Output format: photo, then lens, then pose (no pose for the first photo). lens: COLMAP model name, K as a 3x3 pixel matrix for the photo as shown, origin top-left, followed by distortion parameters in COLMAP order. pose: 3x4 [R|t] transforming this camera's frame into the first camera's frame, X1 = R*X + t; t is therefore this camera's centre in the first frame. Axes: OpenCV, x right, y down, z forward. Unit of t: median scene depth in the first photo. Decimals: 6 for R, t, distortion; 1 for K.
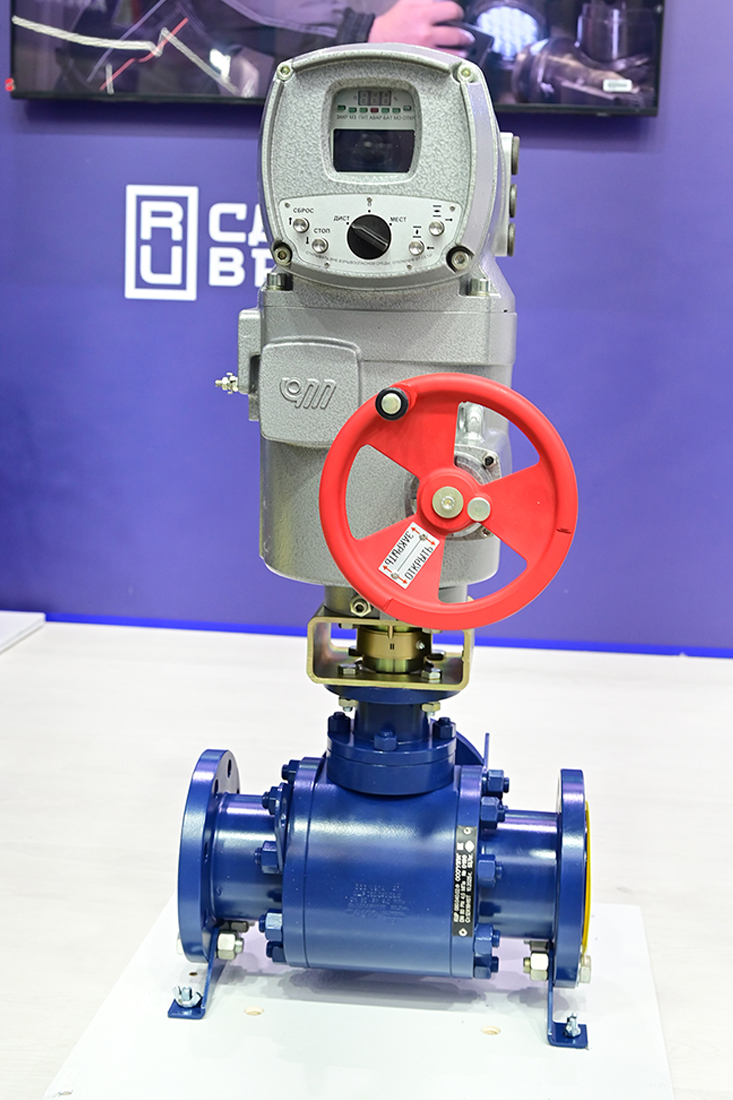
lens RADIAL K [[1465.8, 0, 366.5], [0, 1465.8, 550.0], [0, 0, 1]] dist [0.104408, 0.001019]
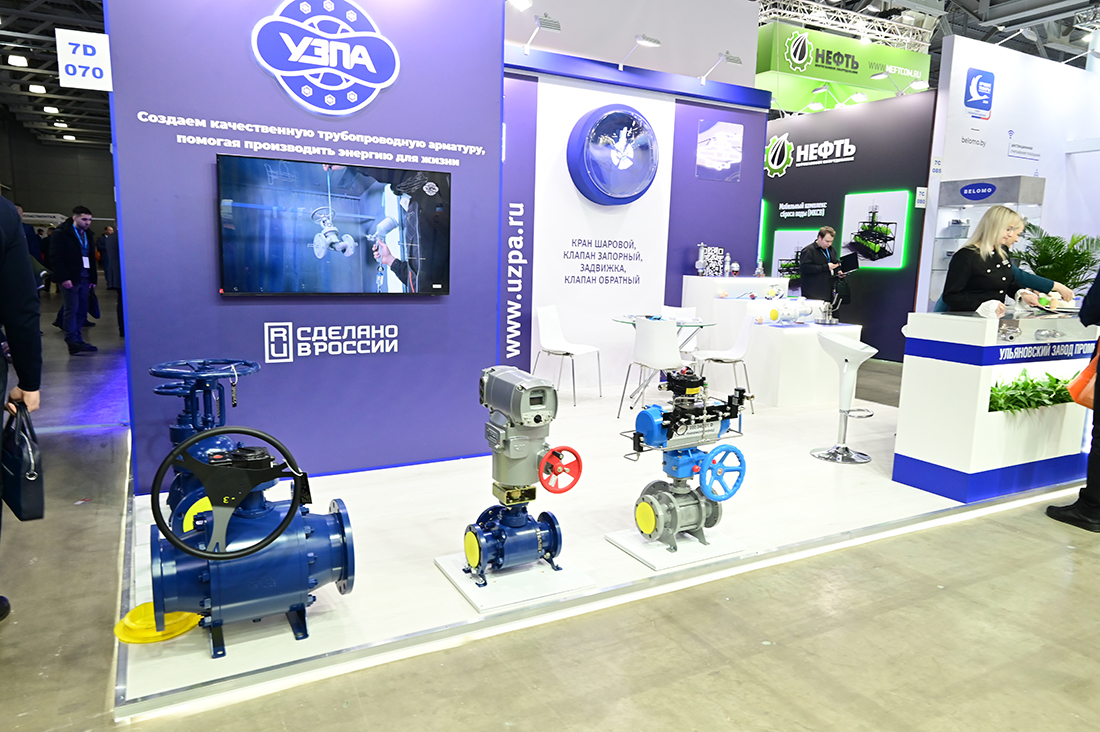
lens RADIAL K [[738.6, 0, 550.0], [0, 738.6, 366.0], [0, 0, 1]] dist [-0.000312, -0.000015]
pose [[0.833313, -0.091695, 0.545143, -0.469049], [0.088394, 0.995561, 0.032337, -0.165383], [-0.545688, 0.021241, 0.837719, -0.410086]]
